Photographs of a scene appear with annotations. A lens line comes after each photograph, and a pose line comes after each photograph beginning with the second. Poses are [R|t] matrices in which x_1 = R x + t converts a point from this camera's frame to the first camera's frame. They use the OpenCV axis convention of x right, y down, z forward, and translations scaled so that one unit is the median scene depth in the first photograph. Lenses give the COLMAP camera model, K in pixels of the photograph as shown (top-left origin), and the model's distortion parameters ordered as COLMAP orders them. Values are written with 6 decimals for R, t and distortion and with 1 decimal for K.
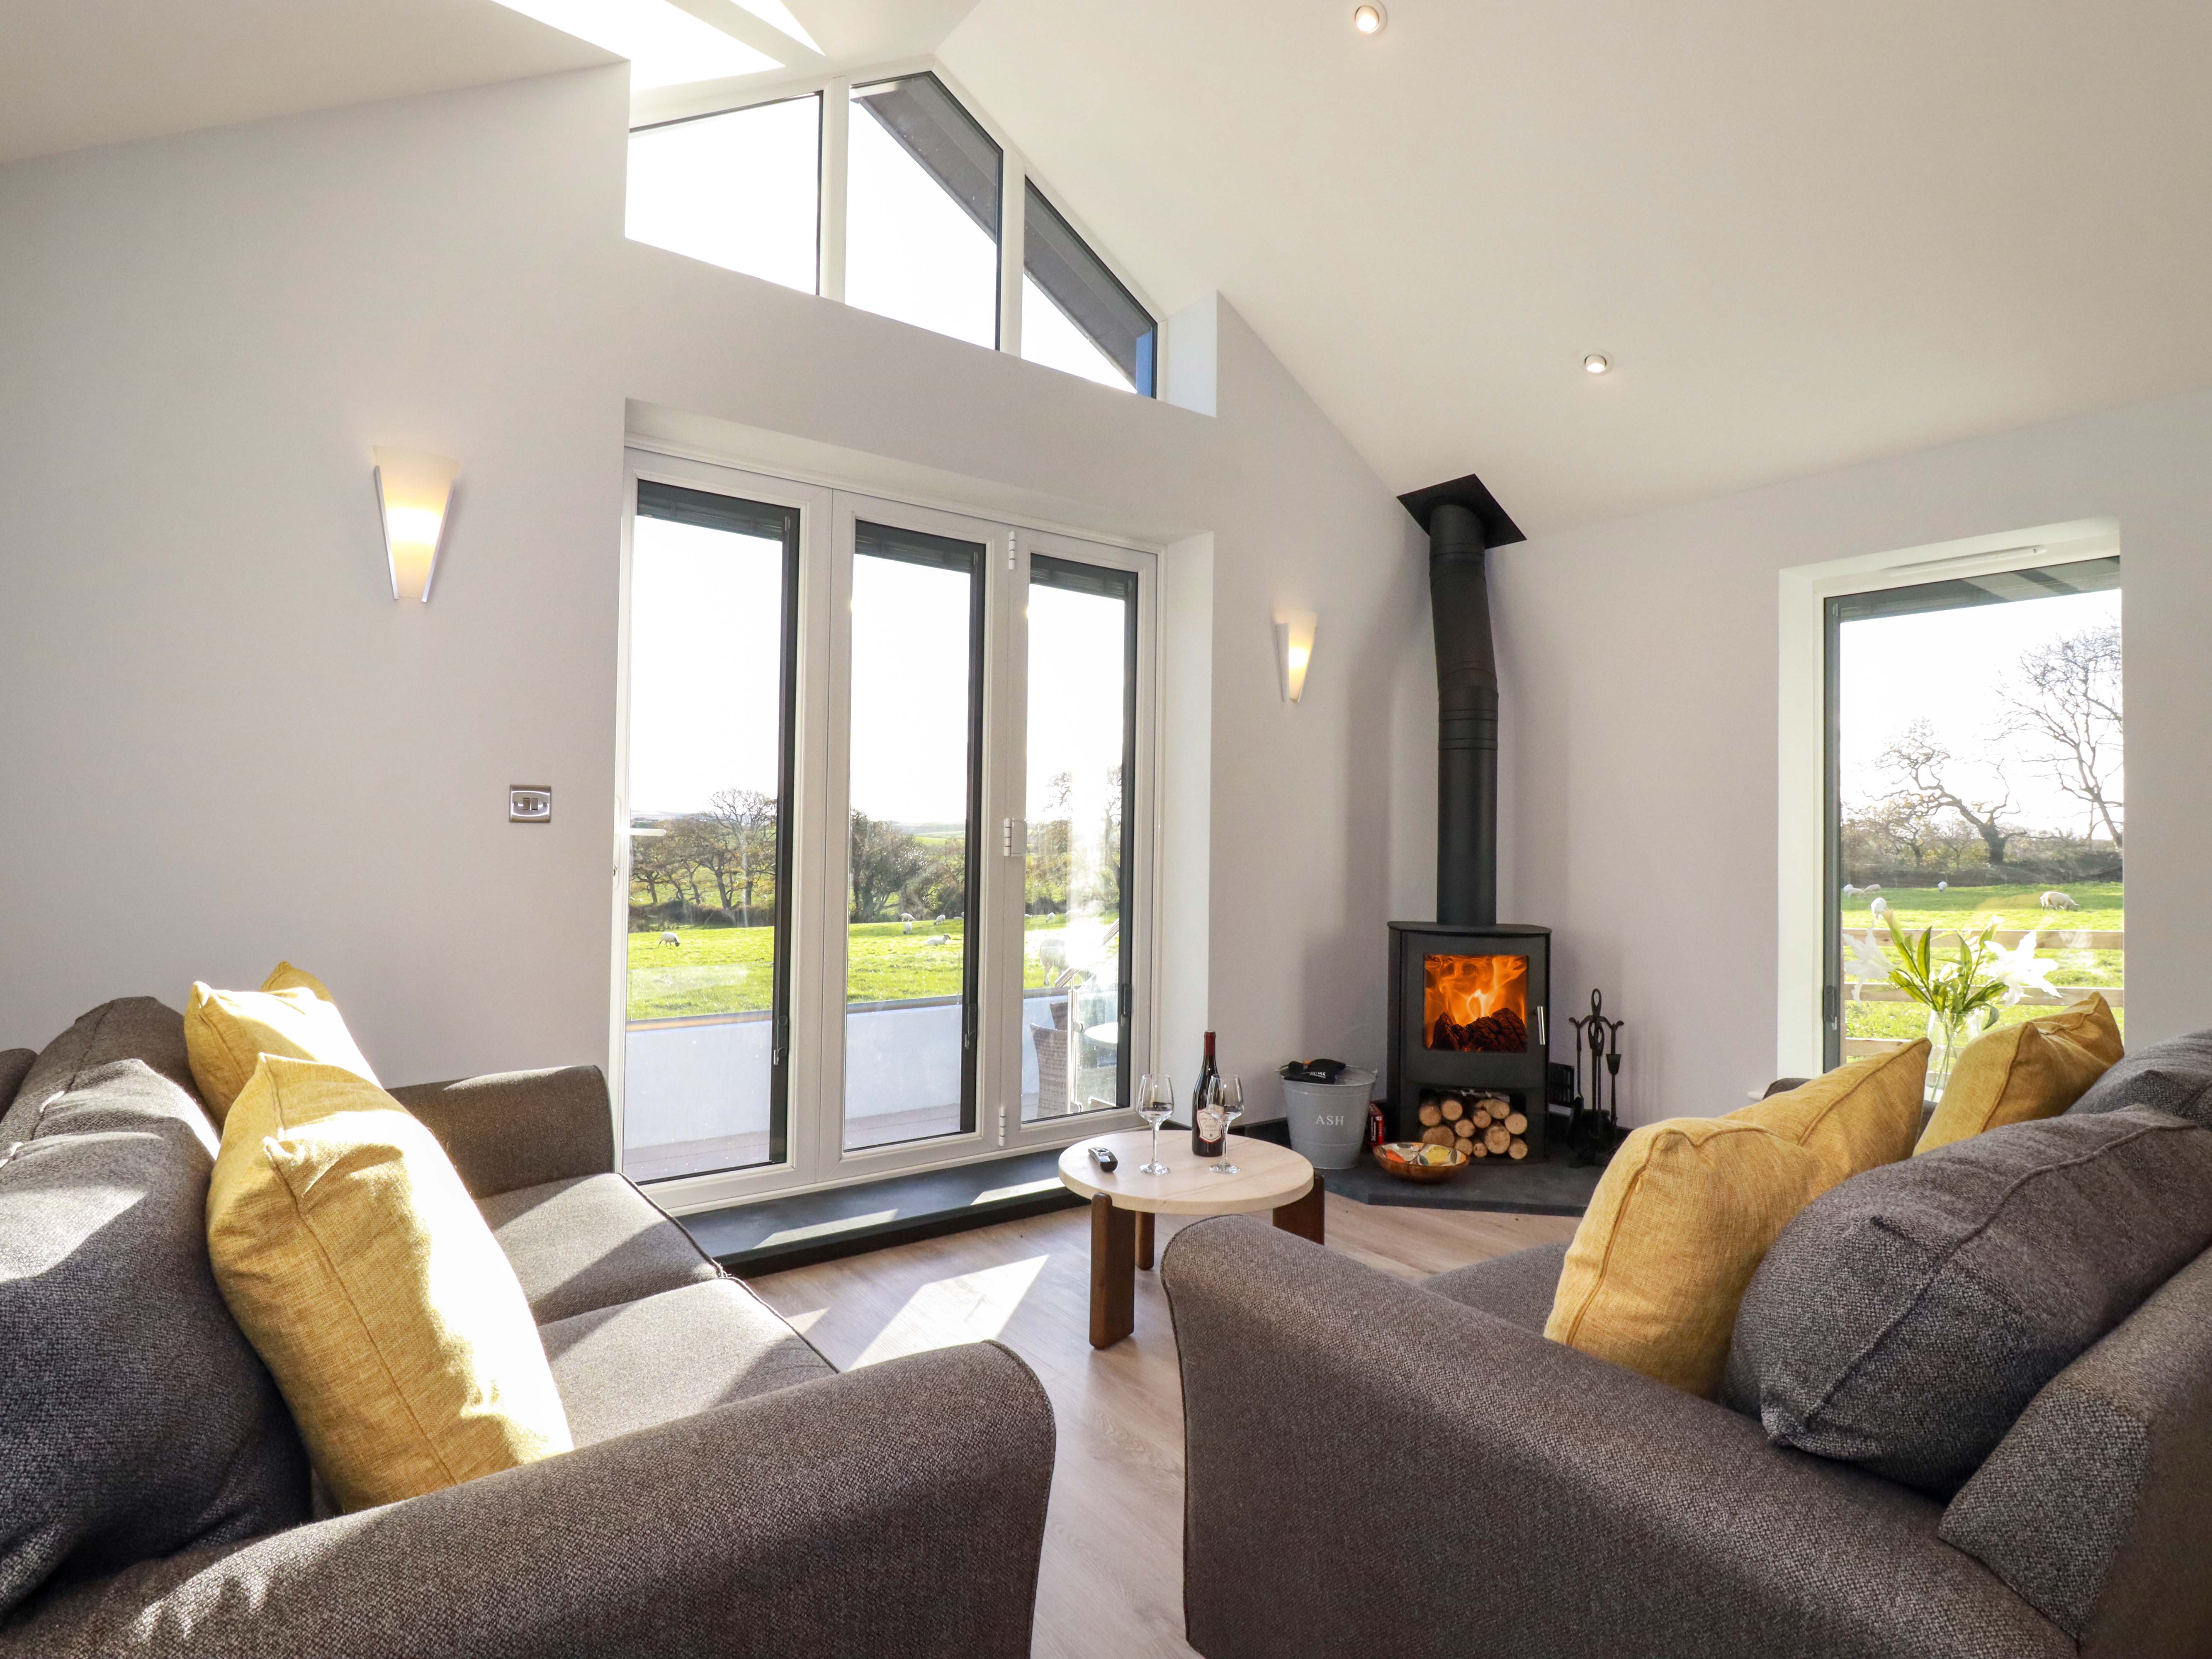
lens RADIAL K [[1133.9, 0, 1106.2], [0, 1133.9, 811.8], [0, 0, 1]] dist [0.001752, -0.020117]
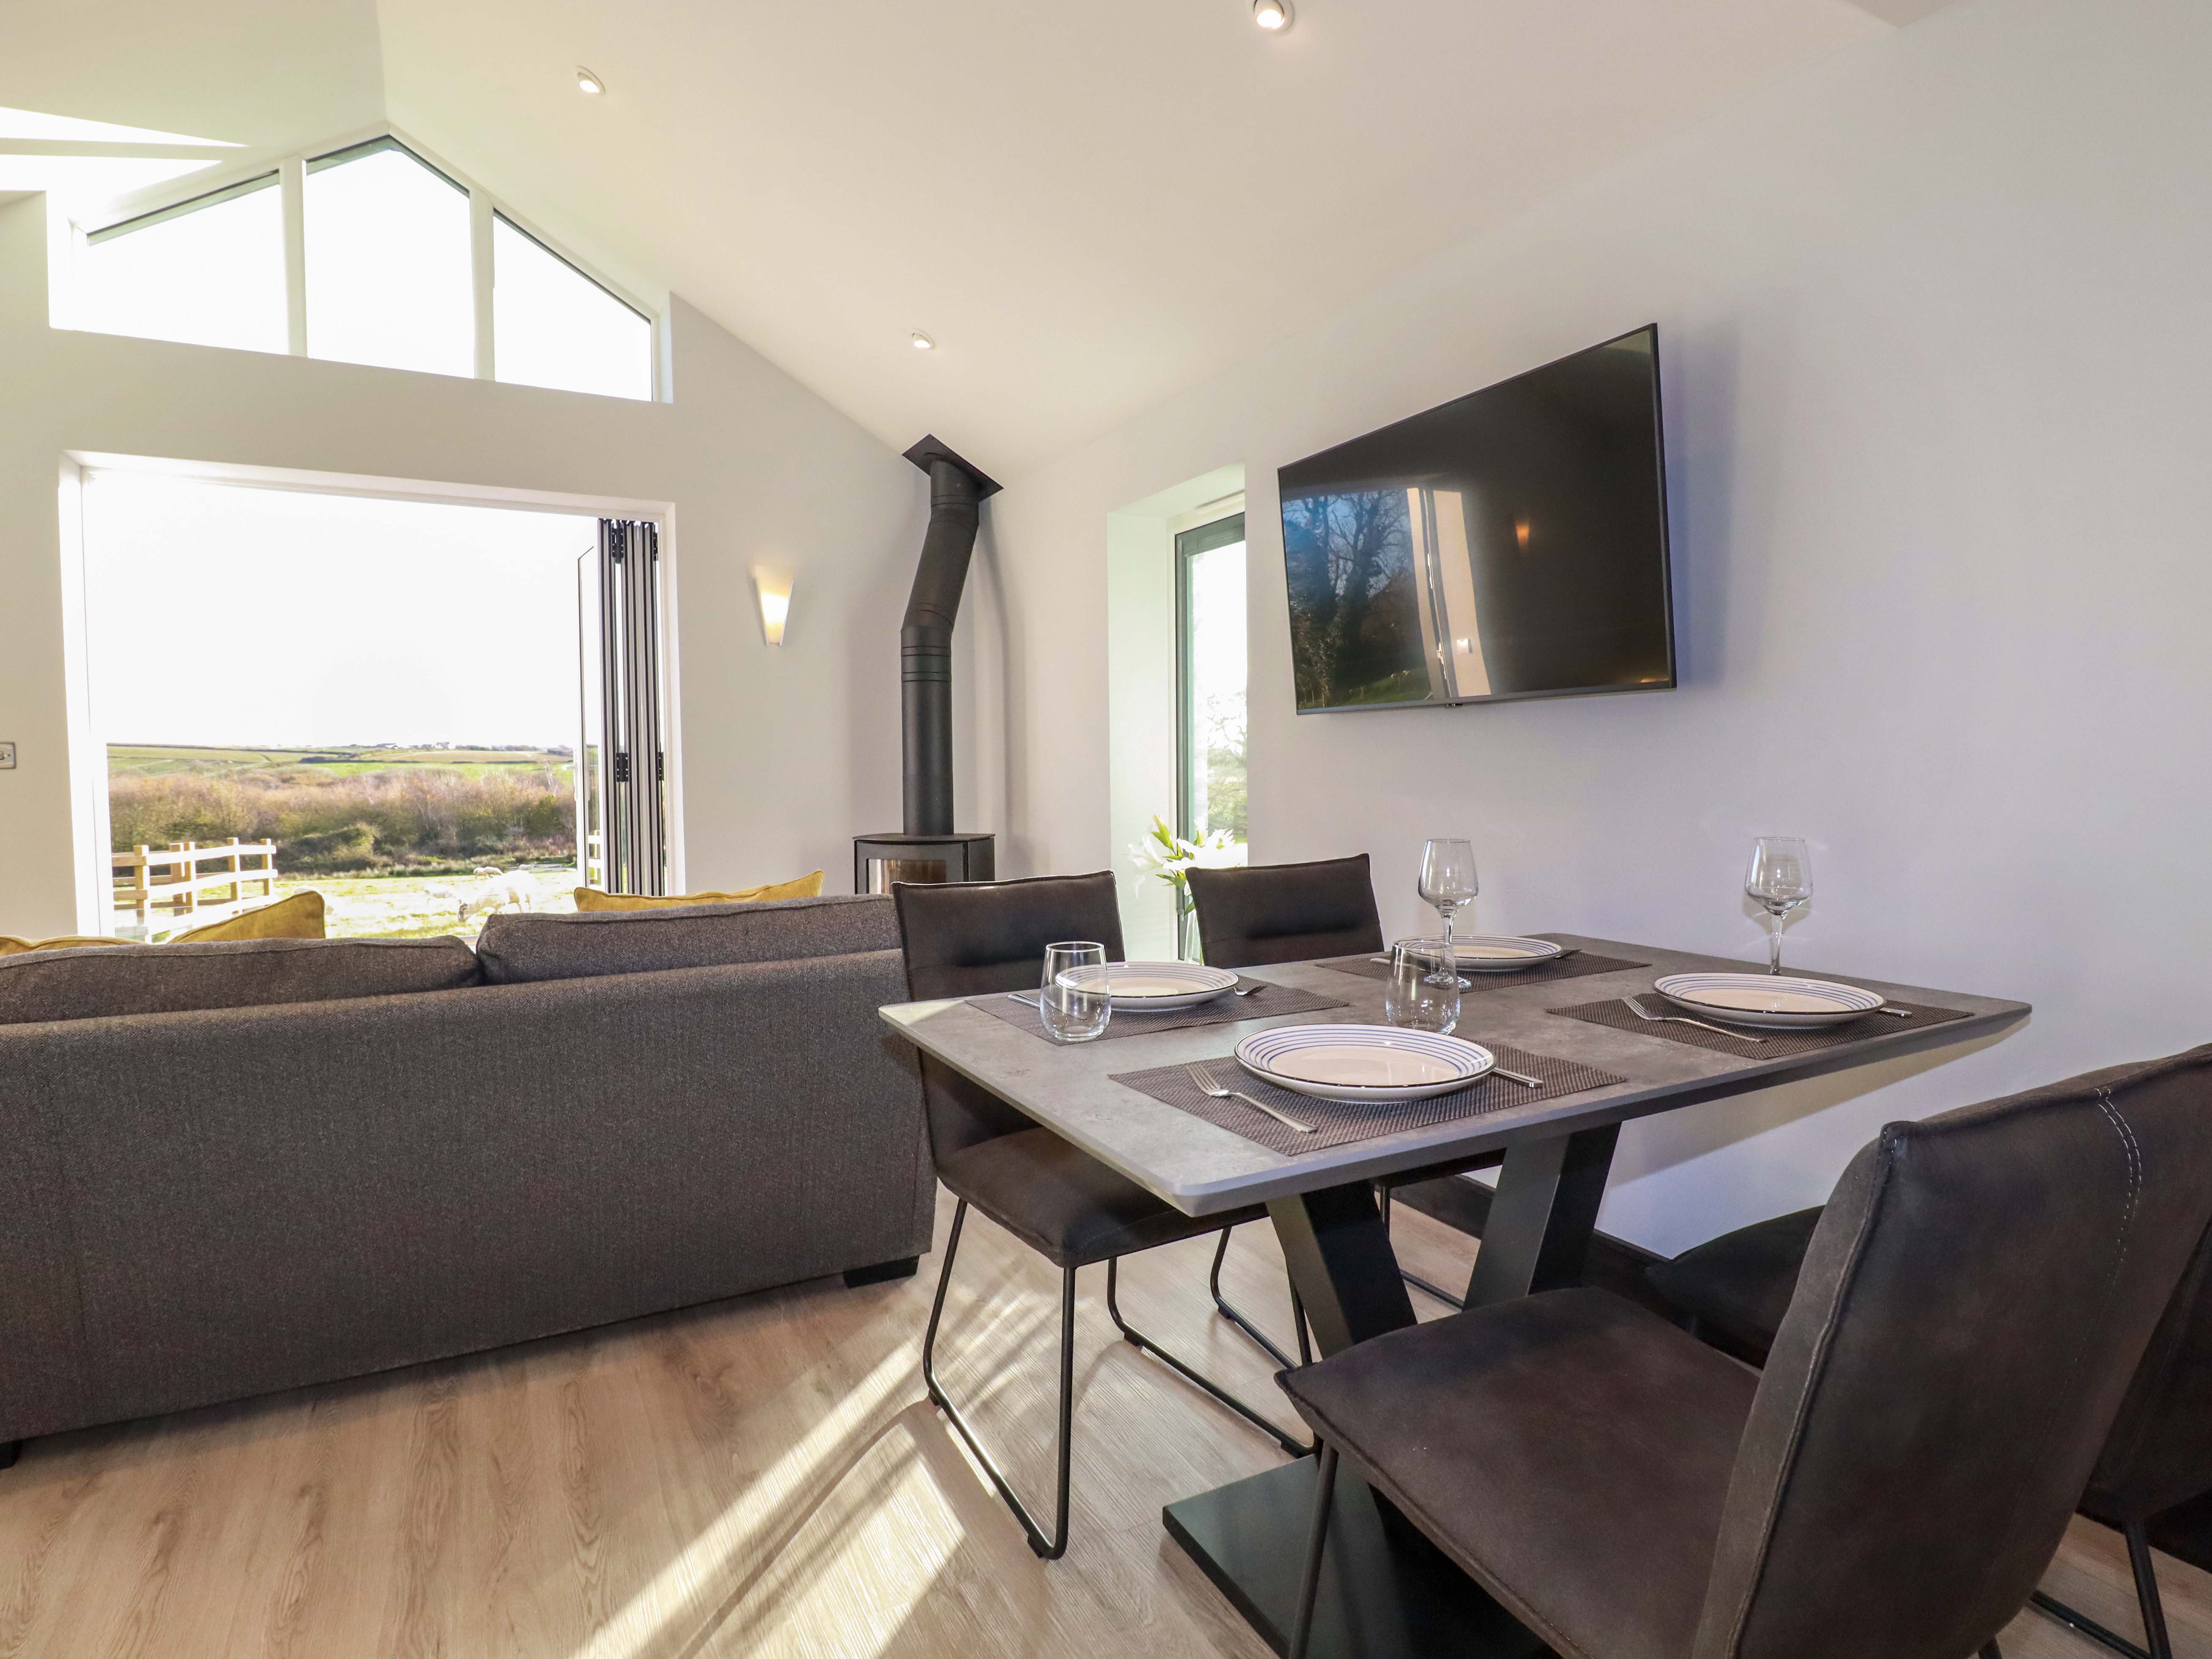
lens RADIAL K [[1133.8, 0, 1106.2], [0, 1133.8, 811.8], [0, 0, 1]] dist [0.001752, -0.020117]
pose [[0.991413, -0.017734, -0.129560, 0.733839], [0.026004, 0.997711, 0.062418, 0.009837], [0.128156, -0.065251, 0.989605, -0.129882]]
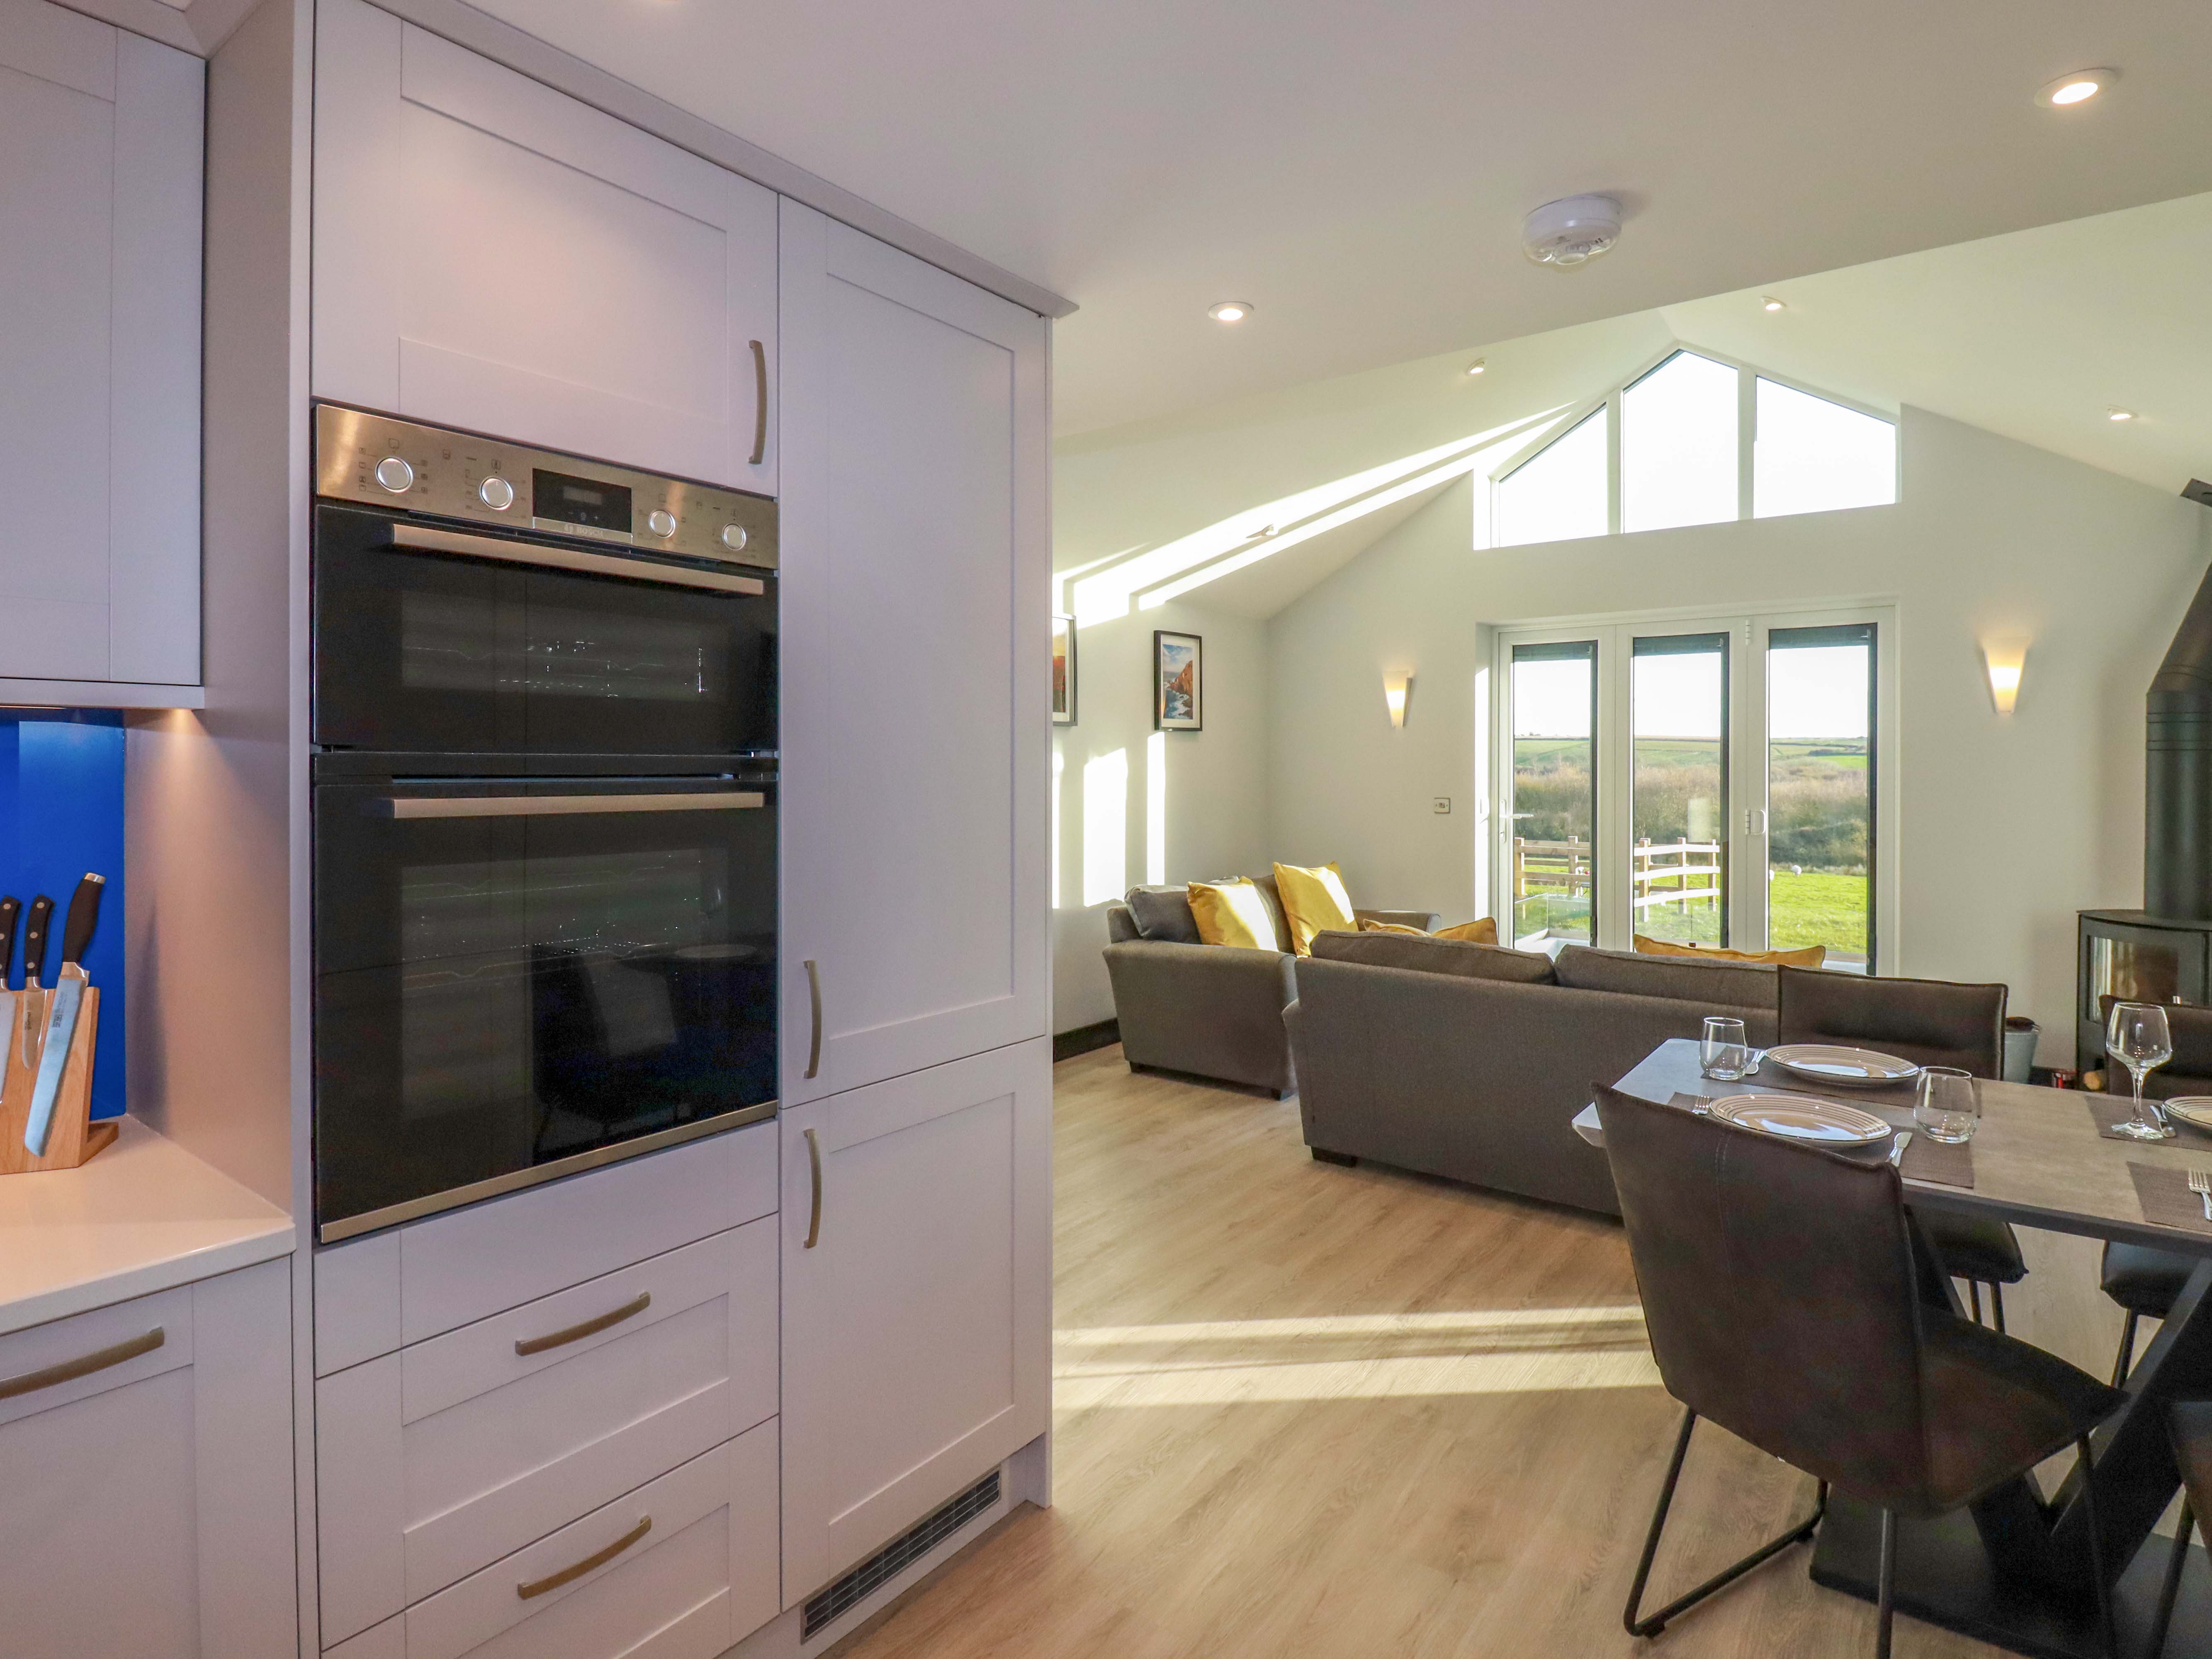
lens RADIAL K [[1161.6, 0, 1119.3], [0, 1161.6, 818.3], [0, 0, 1]] dist [0.003480, -0.013435]
pose [[0.283145, 0.030101, -0.958605, 1.195993], [0.026144, 0.998894, 0.039088, -0.068005], [0.958721, -0.036129, 0.282045, -0.247333]]
